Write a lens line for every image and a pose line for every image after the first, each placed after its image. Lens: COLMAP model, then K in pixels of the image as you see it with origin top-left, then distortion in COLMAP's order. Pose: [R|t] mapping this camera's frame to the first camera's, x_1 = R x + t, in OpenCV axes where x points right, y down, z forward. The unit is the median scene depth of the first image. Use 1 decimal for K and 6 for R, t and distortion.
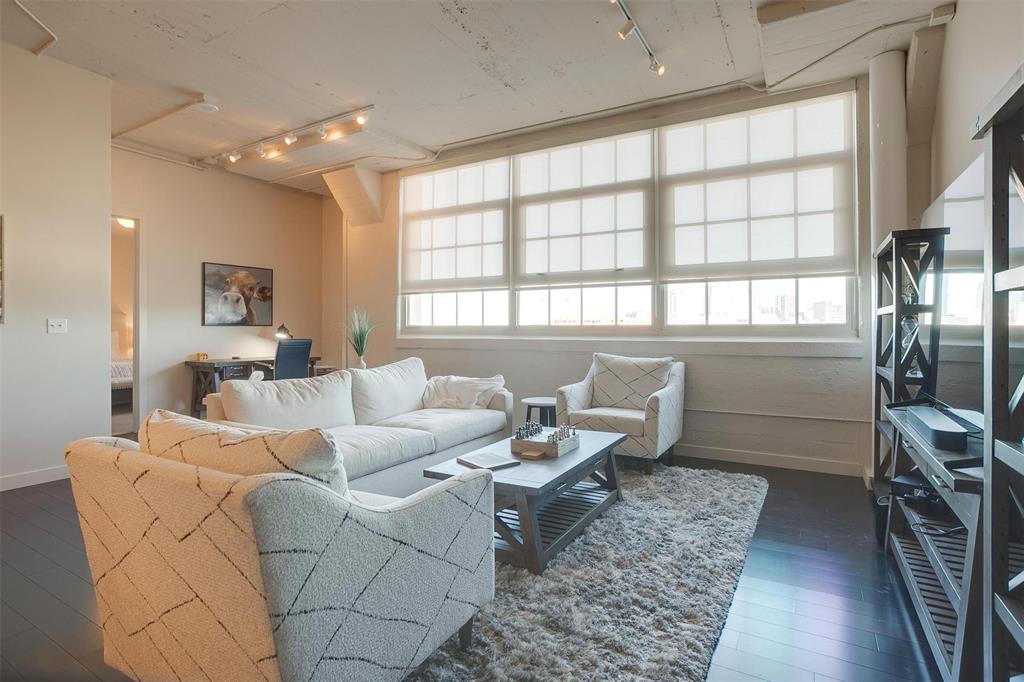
lens RADIAL K [[508.3, 0, 511.5], [0, 508.3, 334.0], [0, 0, 1]] dist [-0.003737, 0.000273]
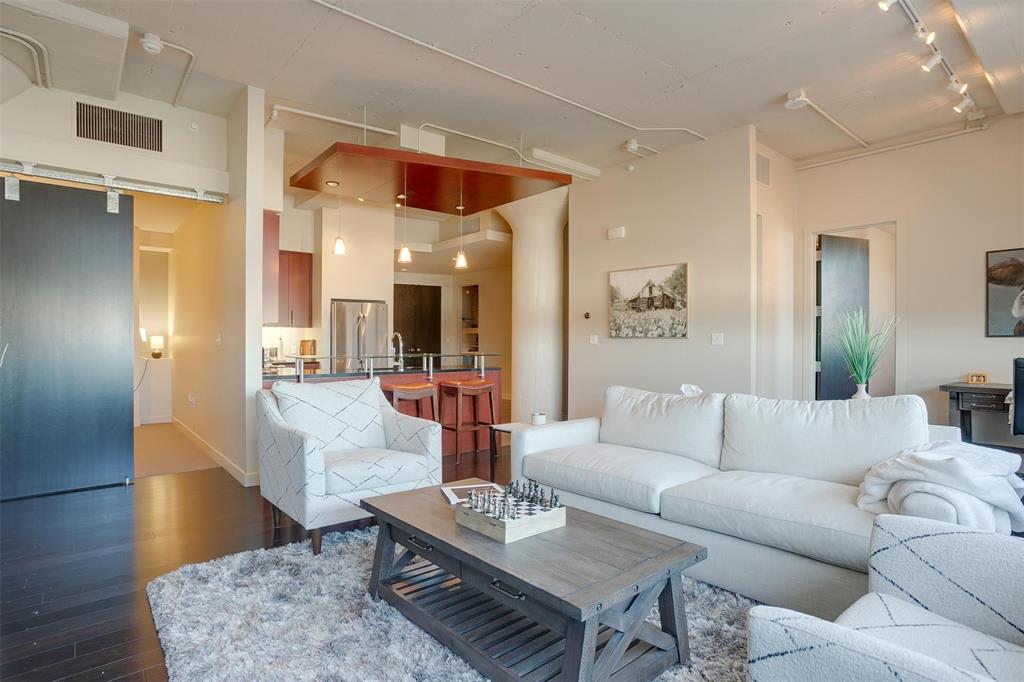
lens RADIAL K [[520.5, 0, 511.2], [0, 520.5, 341.3], [0, 0, 1]] dist [0.000823, 0.000068]
pose [[-0.346697, -0.000937, -0.937977, 0.351903], [-0.010391, 0.999942, 0.002842, -0.006040], [0.937920, 0.010732, -0.346686, 0.622397]]
